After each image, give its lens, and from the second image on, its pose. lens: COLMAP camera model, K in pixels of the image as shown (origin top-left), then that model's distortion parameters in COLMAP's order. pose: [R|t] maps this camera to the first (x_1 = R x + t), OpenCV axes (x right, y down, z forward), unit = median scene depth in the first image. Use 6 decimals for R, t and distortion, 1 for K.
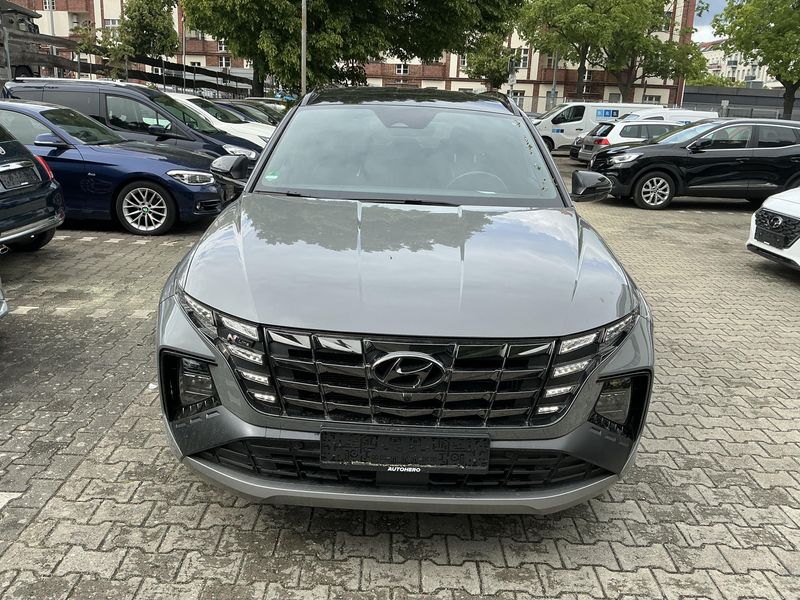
lens RADIAL K [[660.9, 0, 395.9], [0, 660.9, 296.1], [0, 0, 1]] dist [0.065347, -0.137379]
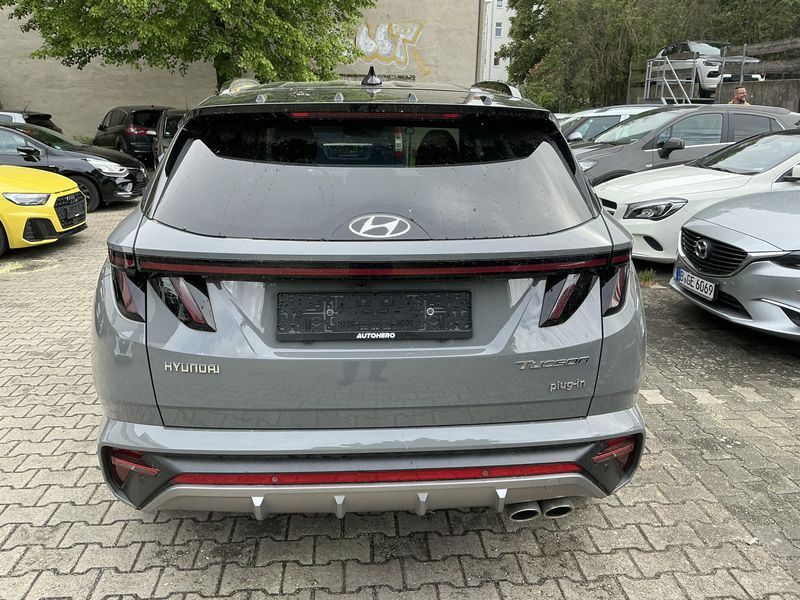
lens RADIAL K [[660.9, 0, 397.2], [0, 660.9, 297.8], [0, 0, 1]] dist [0.065347, -0.137379]
pose [[-0.996708, -0.034569, -0.073336, 0.033730], [-0.067388, 0.856157, 0.512303, -0.505935], [0.045077, 0.515559, -0.855668, 1.815718]]
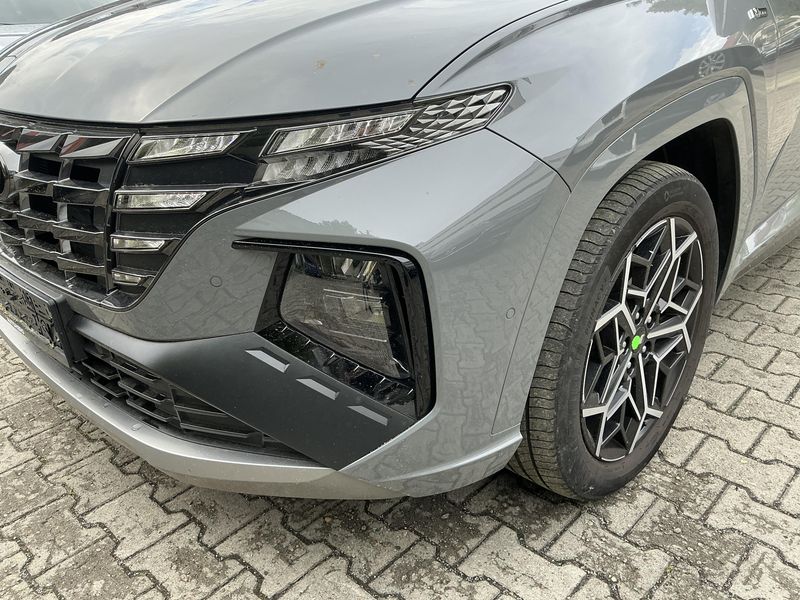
lens RADIAL K [[660.9, 0, 397.0], [0, 660.9, 300.1], [0, 0, 1]] dist [0.065347, -0.137379]
pose [[0.714324, 0.212279, -0.666842, 0.330123], [-0.118676, 0.975827, 0.183513, 0.034746], [0.689679, -0.051950, 0.722250, 0.368444]]
